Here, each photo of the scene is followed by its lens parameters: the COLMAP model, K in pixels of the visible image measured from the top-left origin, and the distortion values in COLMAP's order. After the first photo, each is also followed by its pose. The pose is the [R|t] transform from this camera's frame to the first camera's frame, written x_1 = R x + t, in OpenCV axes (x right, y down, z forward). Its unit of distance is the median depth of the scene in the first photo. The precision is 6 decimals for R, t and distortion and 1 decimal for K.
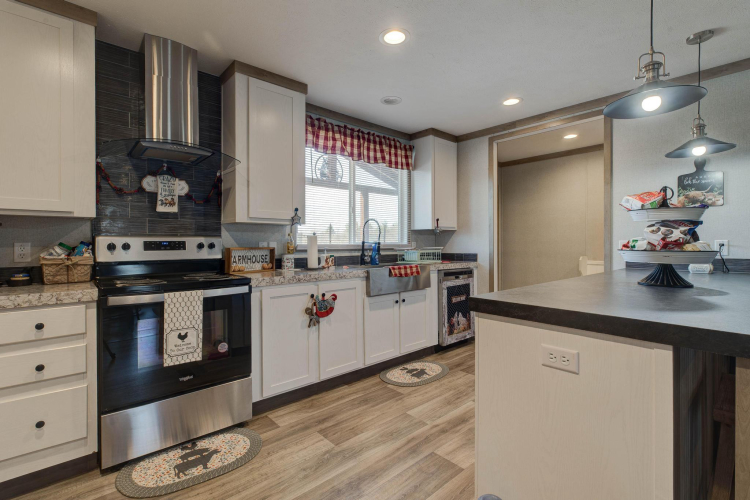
lens RADIAL K [[351.9, 0, 374.1], [0, 351.9, 246.4], [0, 0, 1]] dist [0.004059, 0.000240]
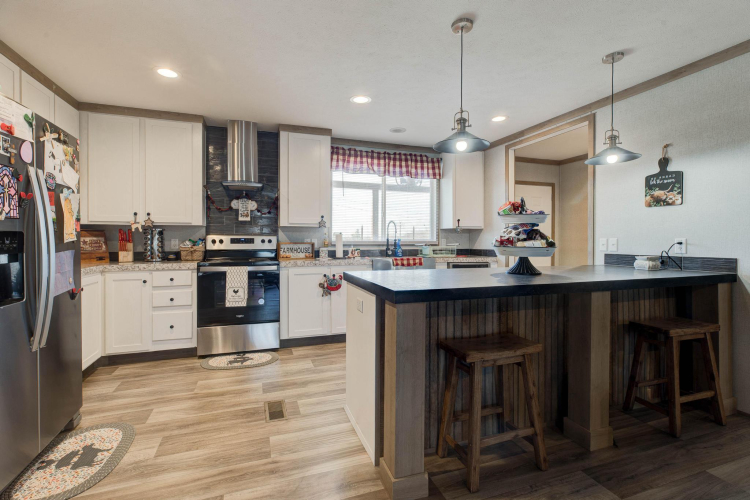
lens RADIAL K [[351.9, 0, 379.7], [0, 351.9, 244.1], [0, 0, 1]] dist [0.004059, 0.000240]
pose [[0.928361, 0.008704, -0.371578, 0.609343], [-0.007644, 0.999961, 0.004326, 0.001000], [0.371601, -0.001176, 0.928392, -0.297388]]
